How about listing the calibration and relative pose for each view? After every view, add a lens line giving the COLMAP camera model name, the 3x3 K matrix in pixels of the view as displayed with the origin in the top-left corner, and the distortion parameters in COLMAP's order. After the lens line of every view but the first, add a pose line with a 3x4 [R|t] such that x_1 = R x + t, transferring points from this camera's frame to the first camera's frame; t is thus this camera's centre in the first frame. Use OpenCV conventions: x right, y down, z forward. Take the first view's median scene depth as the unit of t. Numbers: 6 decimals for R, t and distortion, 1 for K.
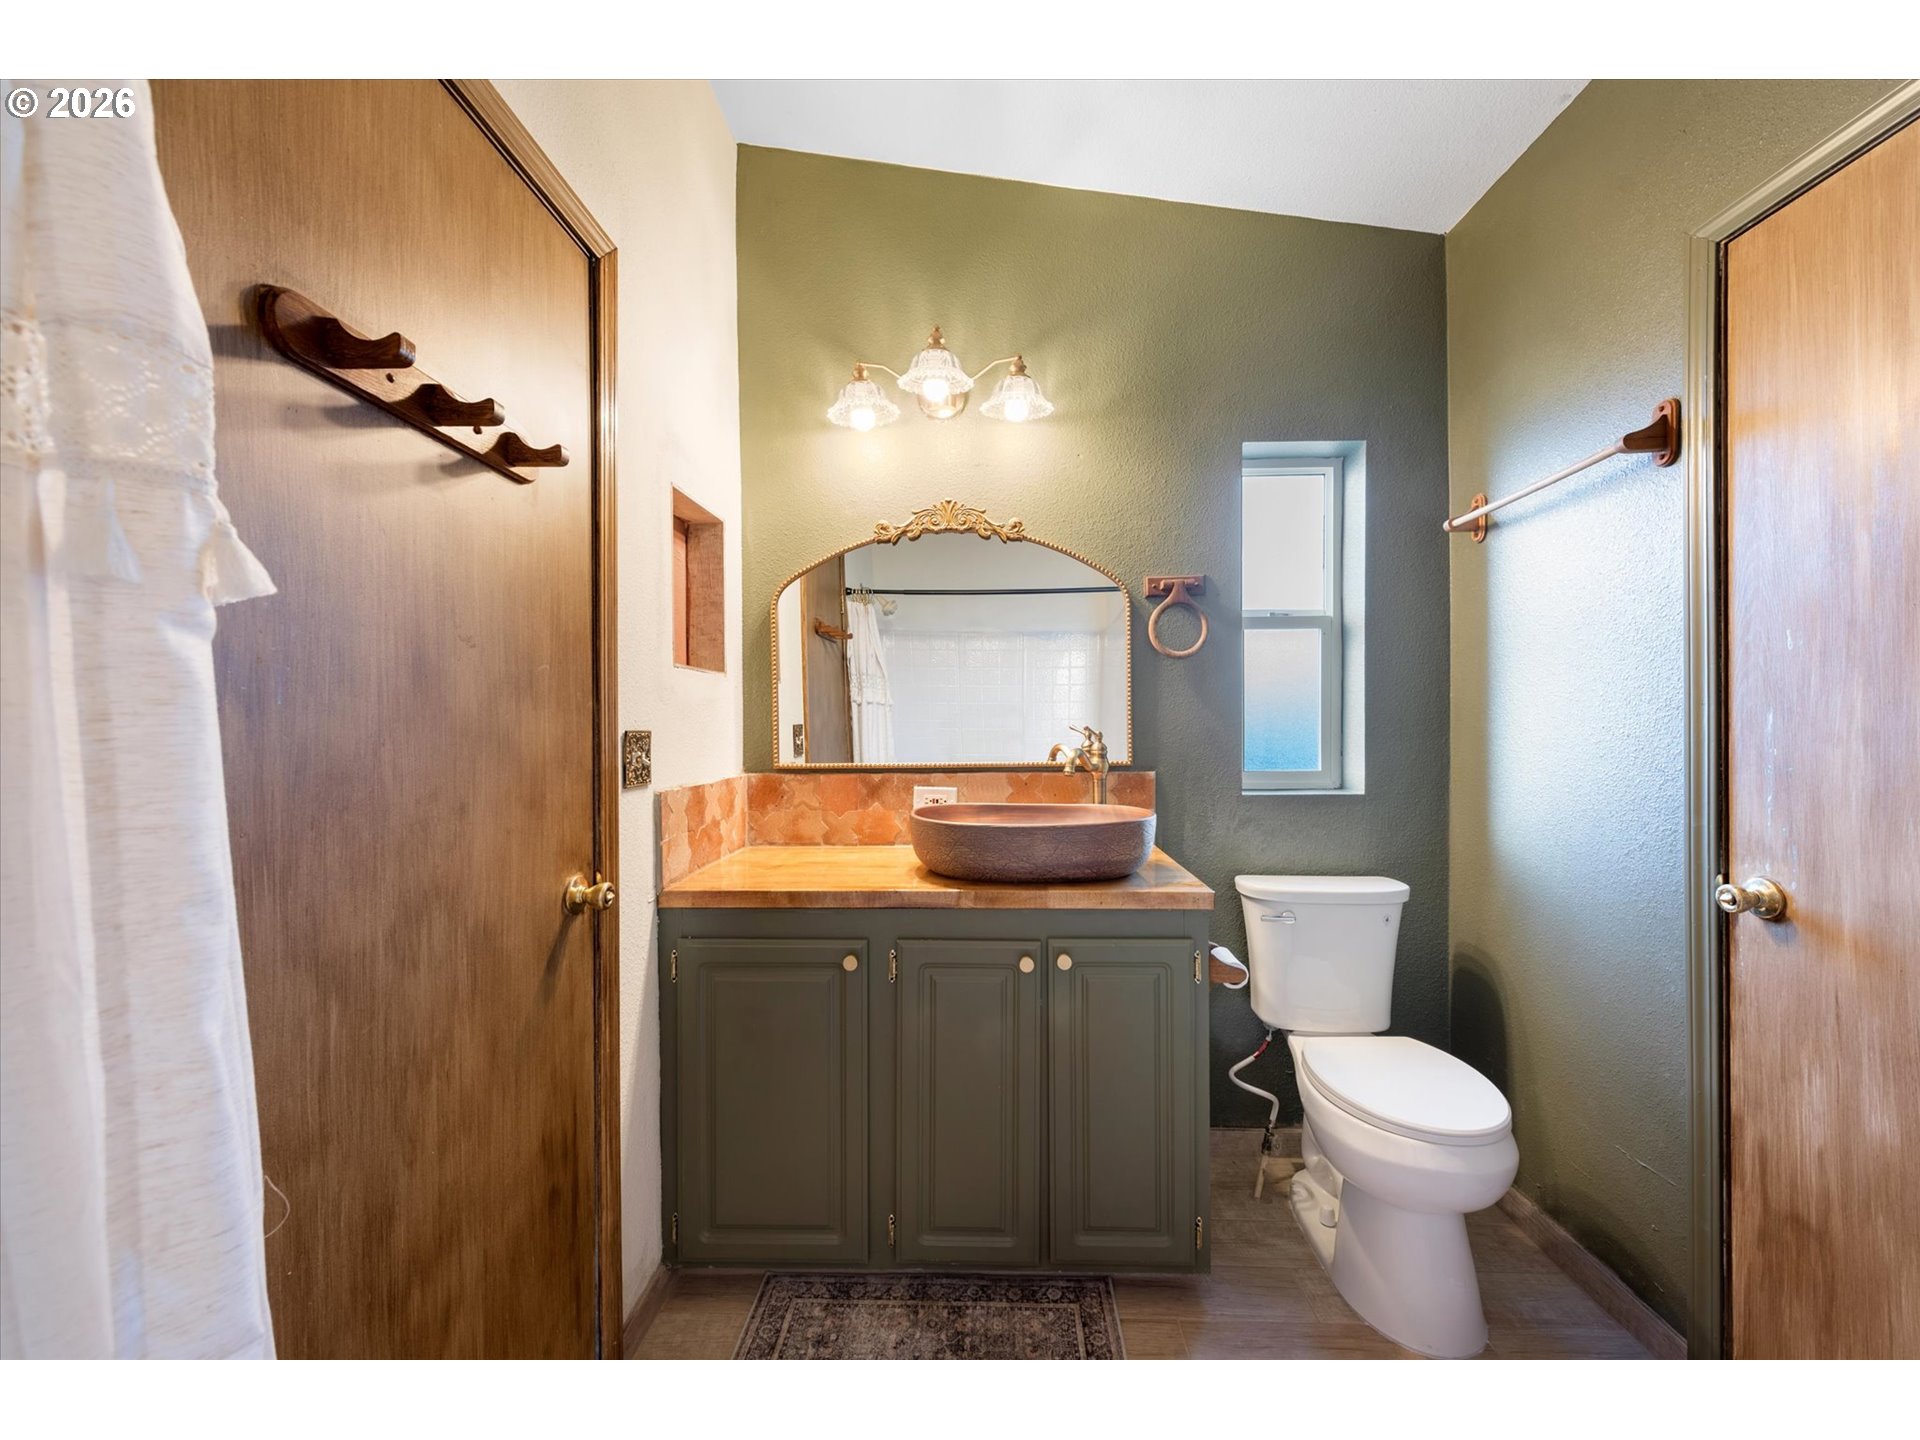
lens RADIAL K [[780.9, 0, 963.4], [0, 780.9, 724.7], [0, 0, 1]] dist [0.004268, -0.002730]
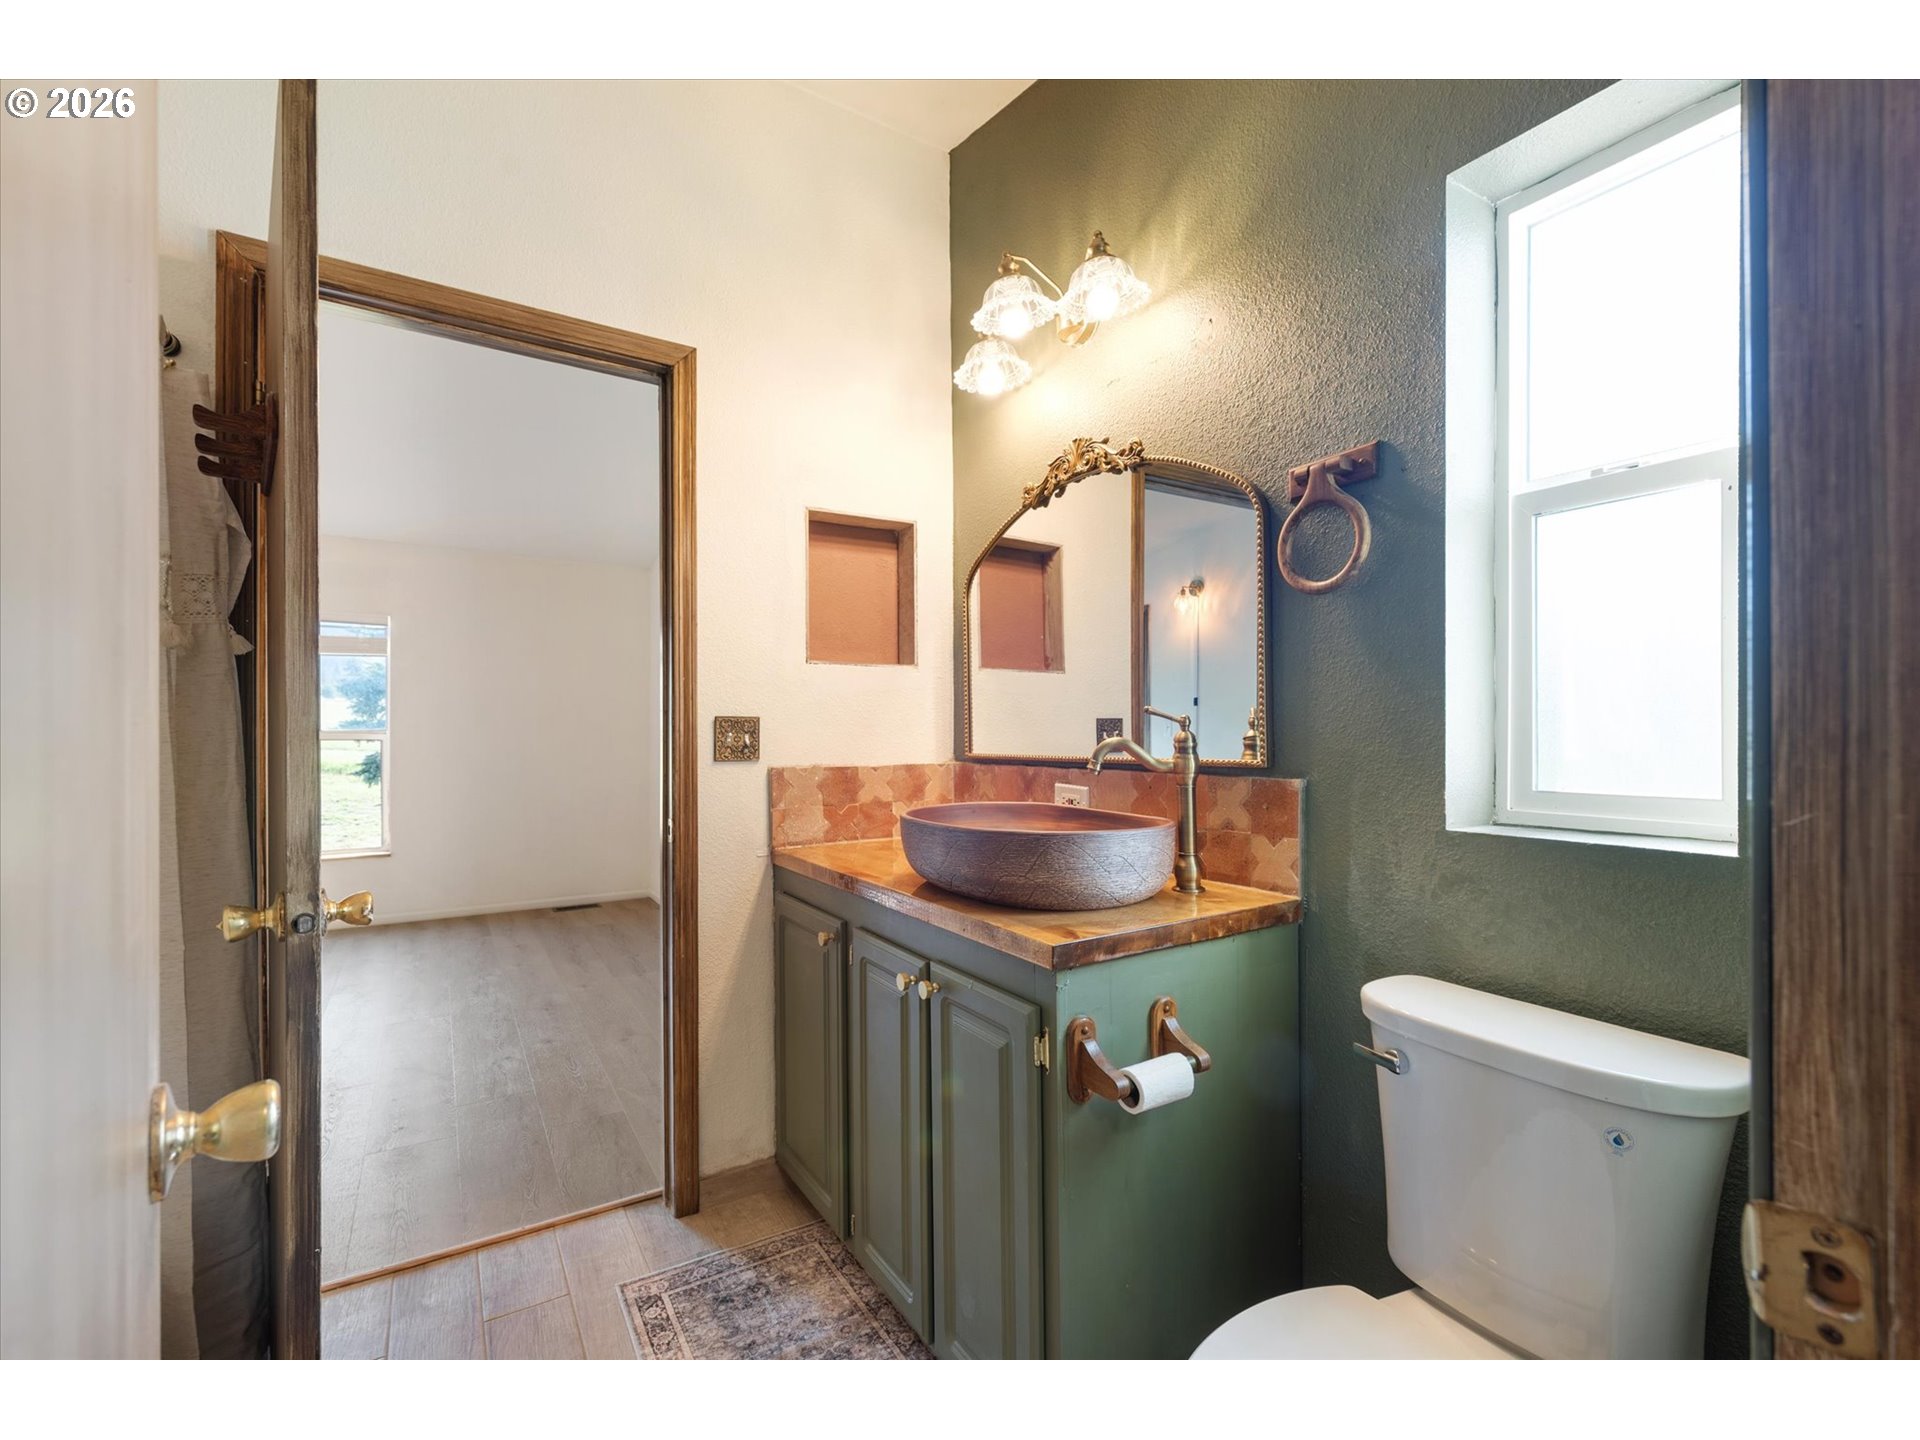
lens RADIAL K [[854.2, 0, 946.6], [0, 854.2, 729.2], [0, 0, 1]] dist [0.000371, -0.000081]
pose [[0.536736, 0.000155, -0.843750, 0.670420], [-0.001527, 0.999999, -0.000787, 0.021209], [0.843749, 0.001711, 0.536736, 0.396325]]
